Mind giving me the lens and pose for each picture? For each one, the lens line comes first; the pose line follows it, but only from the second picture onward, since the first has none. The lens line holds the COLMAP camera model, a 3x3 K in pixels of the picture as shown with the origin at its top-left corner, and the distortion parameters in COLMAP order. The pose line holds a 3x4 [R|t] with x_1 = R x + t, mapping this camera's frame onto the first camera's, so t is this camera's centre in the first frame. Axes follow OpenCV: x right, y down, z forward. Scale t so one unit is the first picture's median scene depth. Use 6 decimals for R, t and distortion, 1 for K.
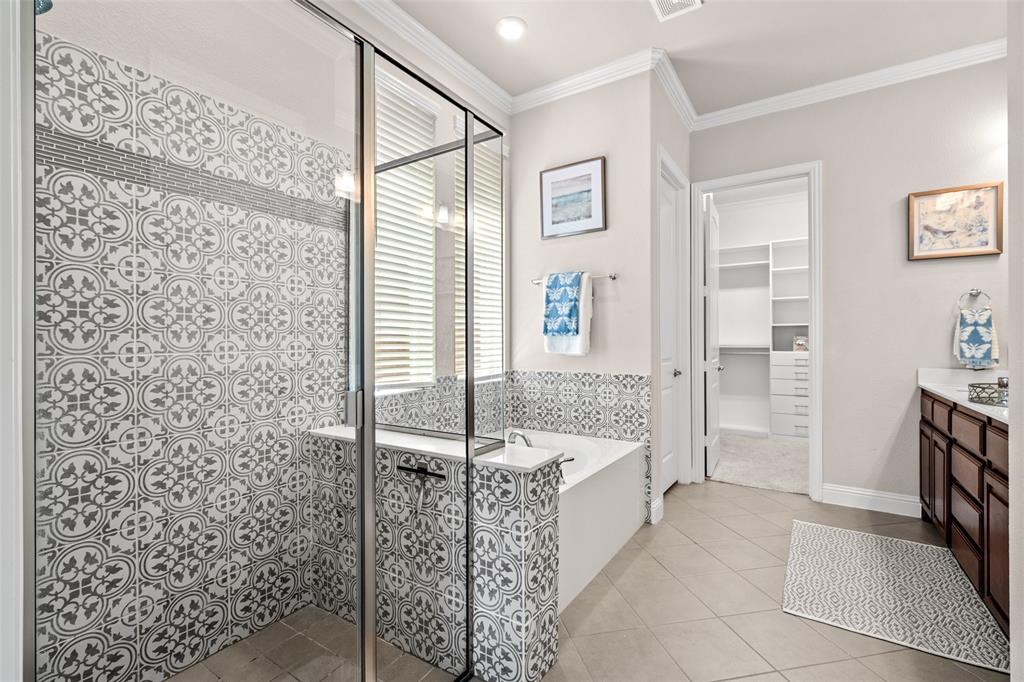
lens RADIAL K [[475.4, 0, 510.0], [0, 475.4, 340.6], [0, 0, 1]] dist [0.000647, 0.001809]
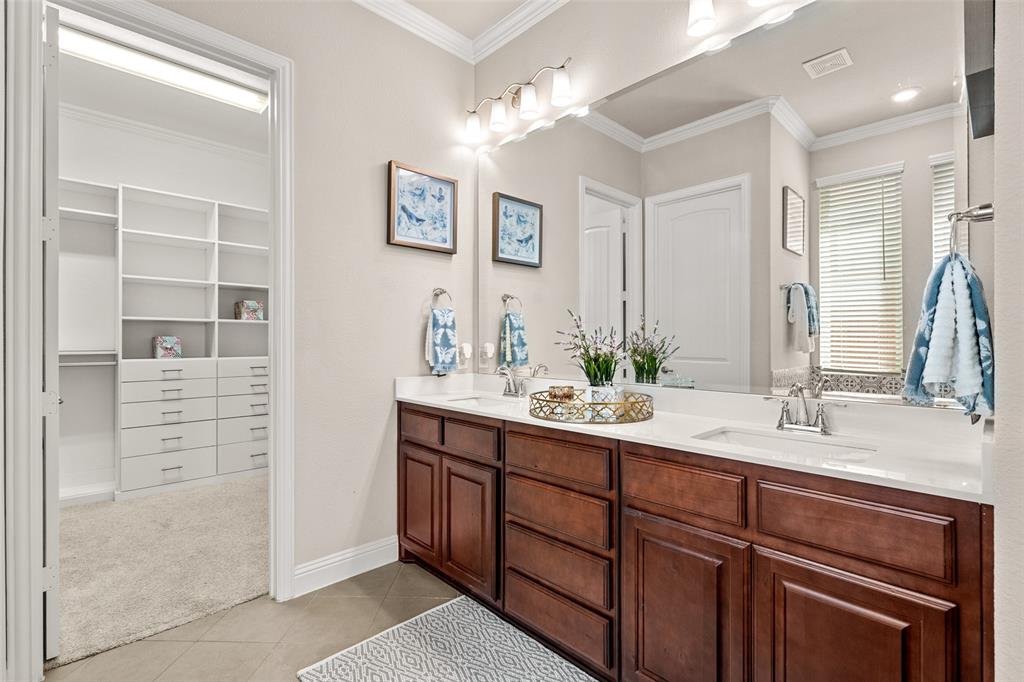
lens RADIAL K [[475.4, 0, 531.8], [0, 475.4, 339.2], [0, 0, 1]] dist [0.000647, 0.001809]
pose [[0.235147, 0.000529, 0.971960, 0.118065], [-0.000356, 1.000000, -0.000458, -0.008381], [-0.971960, -0.000238, 0.235147, 0.575519]]
